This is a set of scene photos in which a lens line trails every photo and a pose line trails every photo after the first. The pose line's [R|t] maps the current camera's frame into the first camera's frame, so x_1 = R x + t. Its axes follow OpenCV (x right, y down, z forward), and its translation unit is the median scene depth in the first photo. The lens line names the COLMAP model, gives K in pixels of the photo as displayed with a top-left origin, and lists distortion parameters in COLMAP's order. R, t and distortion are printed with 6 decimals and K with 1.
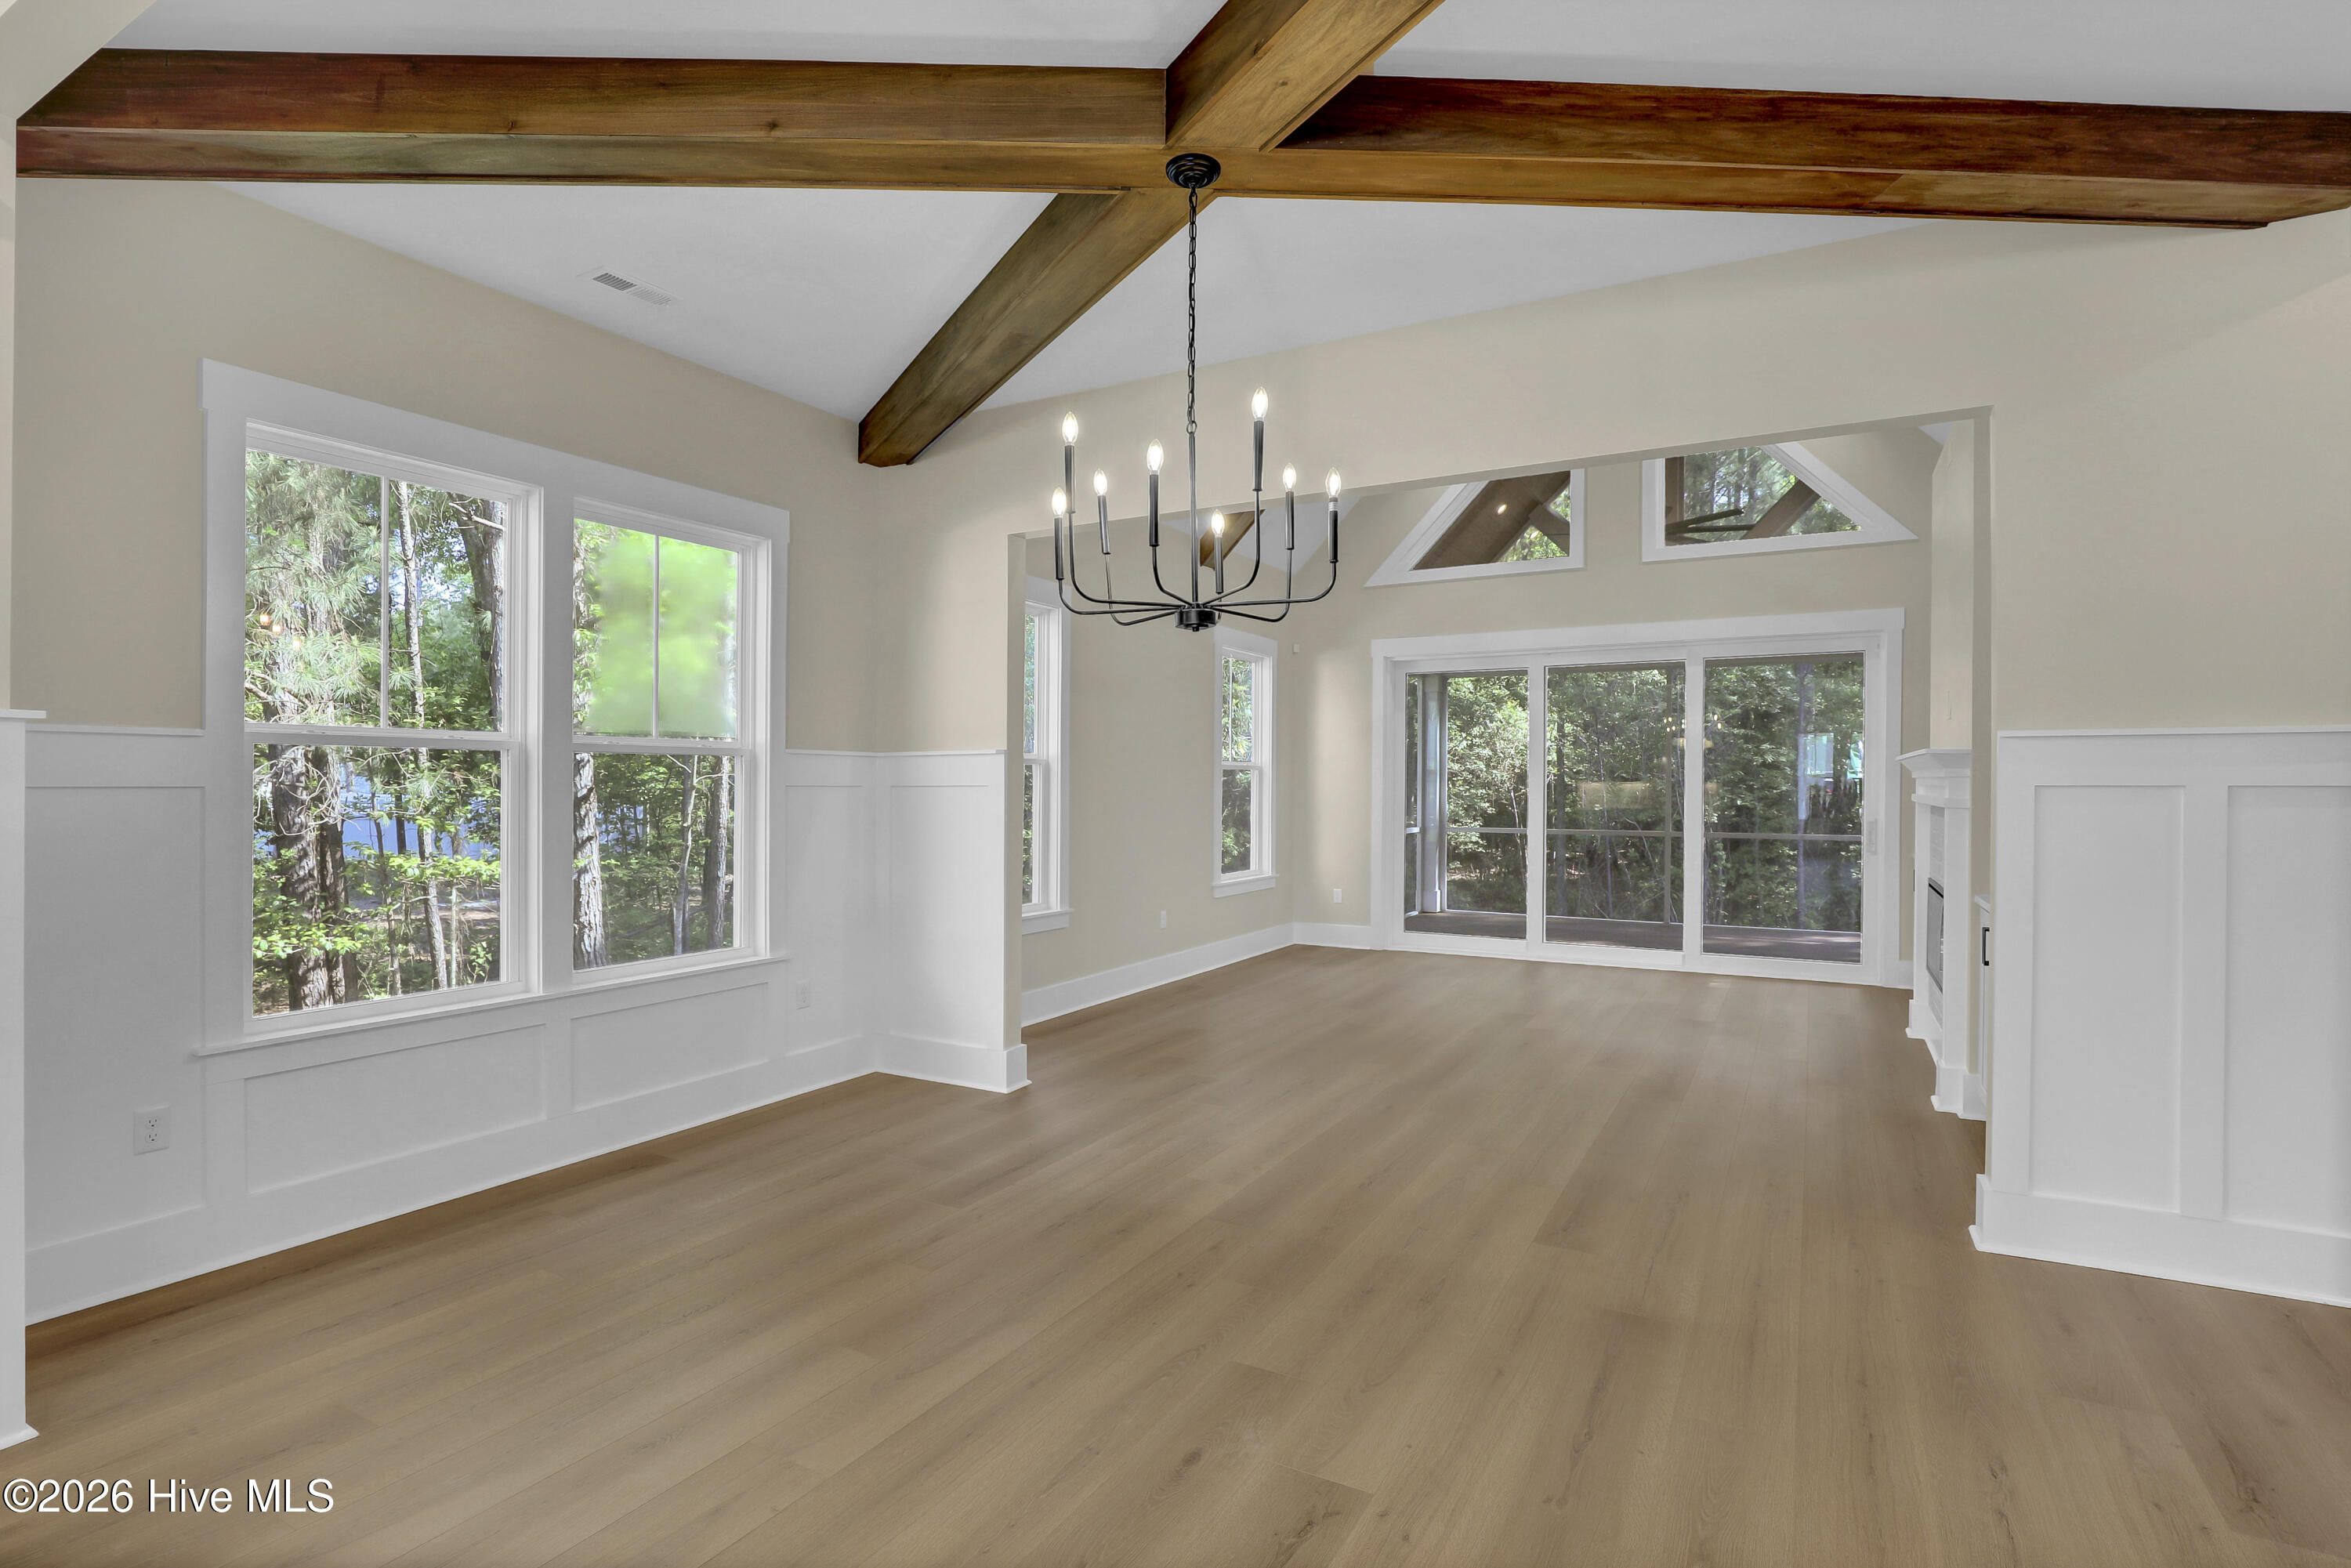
lens RADIAL K [[1127.8, 0, 1165.2], [0, 1127.8, 777.6], [0, 0, 1]] dist [-0.009038, -0.000359]
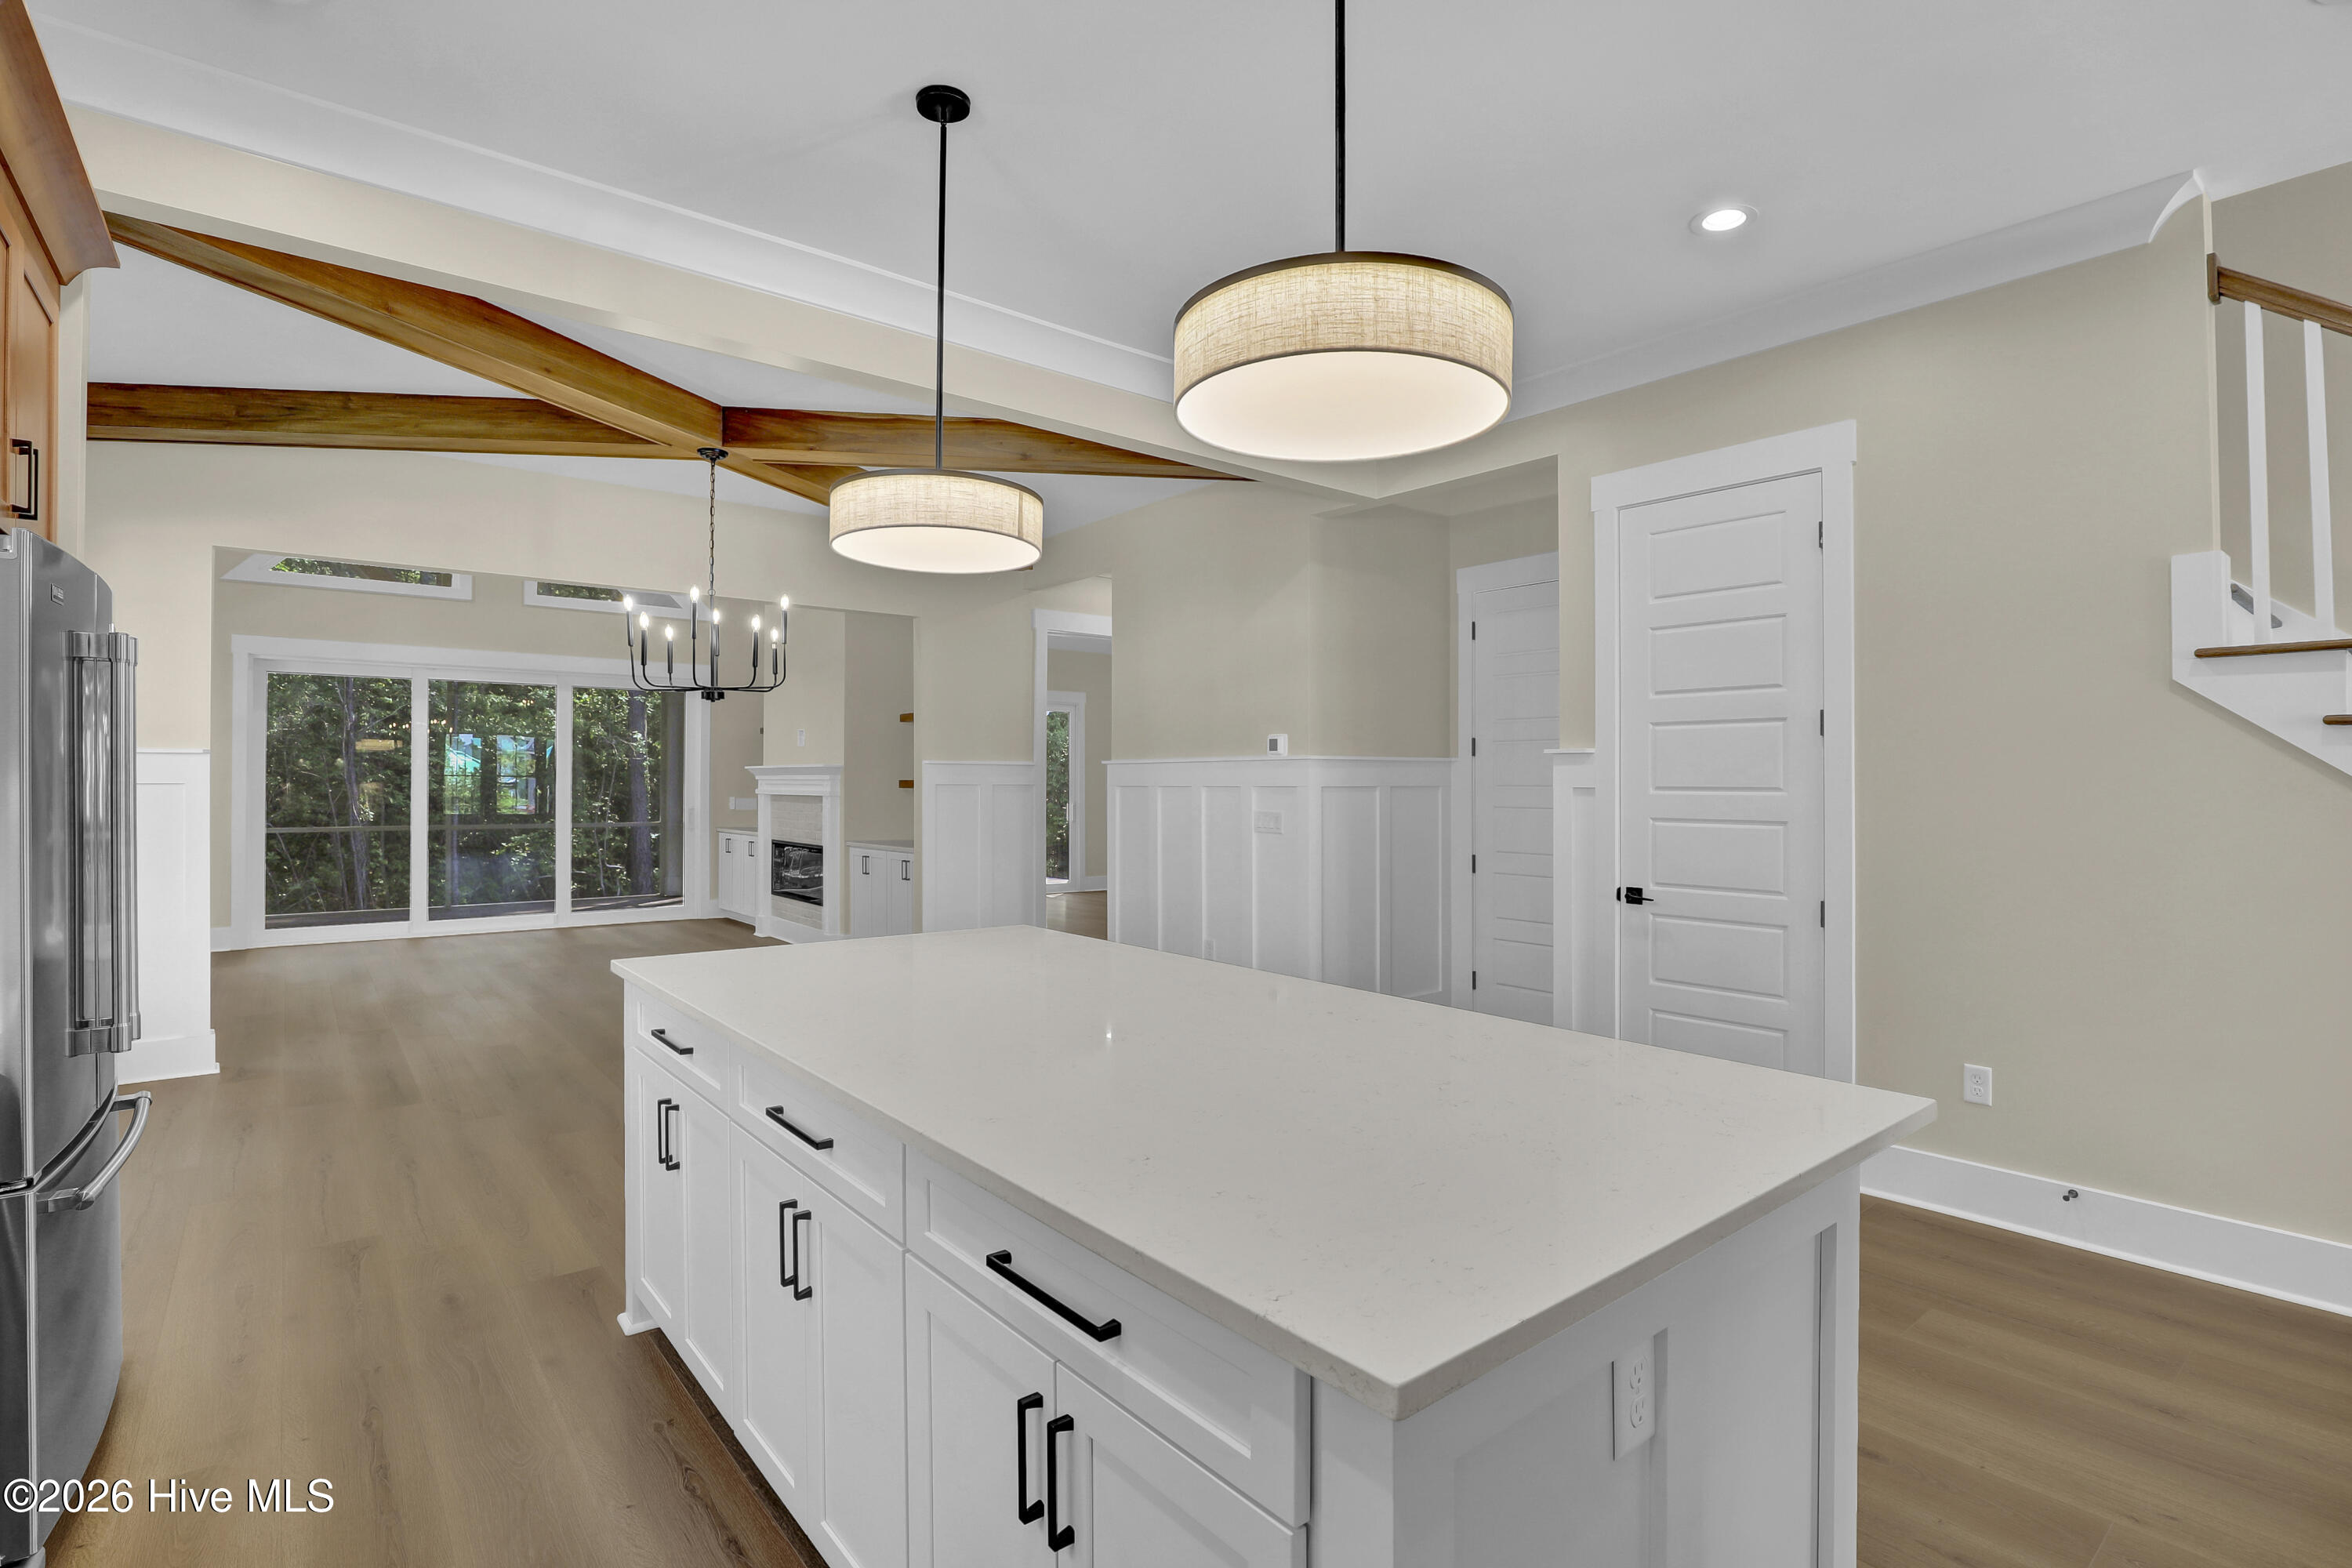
lens RADIAL K [[1128.3, 0, 1169.9], [0, 1128.3, 783.7], [0, 0, 1]] dist [-0.009038, -0.000359]
pose [[0.372553, 0.001239, 0.928010, -0.409594], [-0.006960, 0.999975, 0.001459, -0.000619], [-0.927985, -0.007003, 0.372553, -0.114537]]
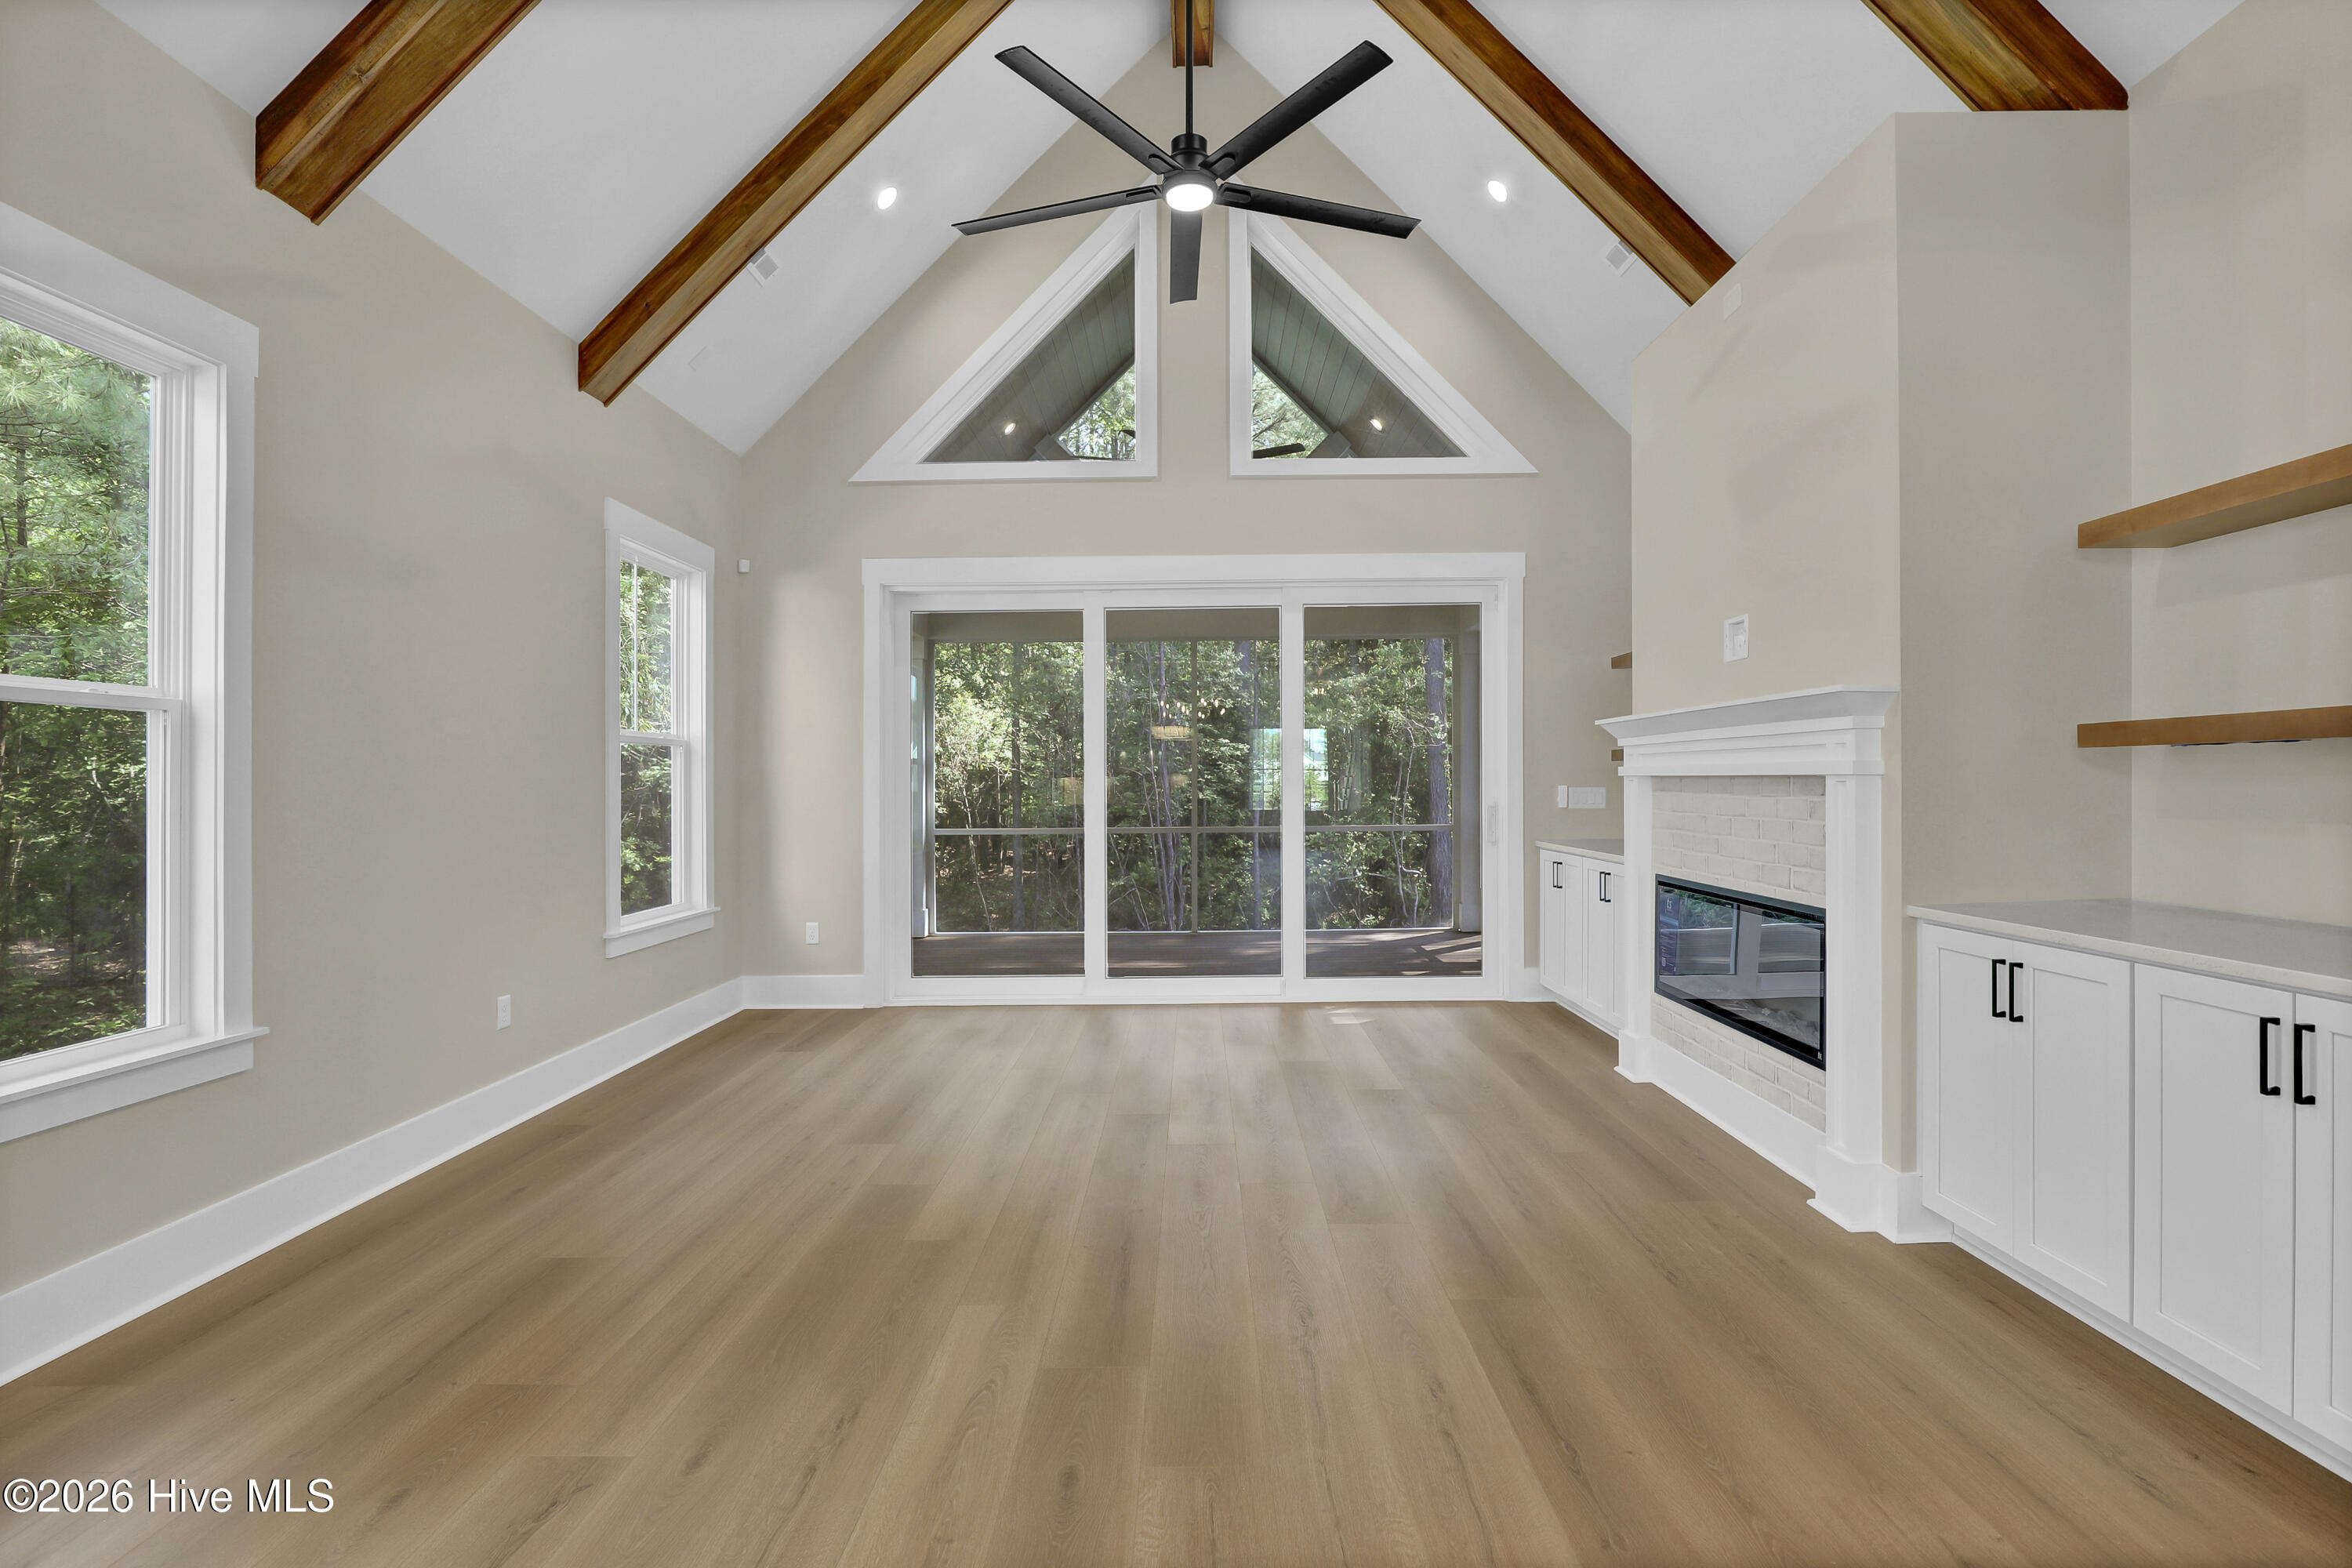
lens RADIAL K [[1128.3, 0, 1189.6], [0, 1128.3, 775.6], [0, 0, 1]] dist [-0.009038, -0.000359]
pose [[0.868352, -0.005395, 0.495919, 0.014535], [0.007304, 0.999972, -0.001911, 0.012611], [-0.495894, 0.005282, 0.868367, 0.302181]]
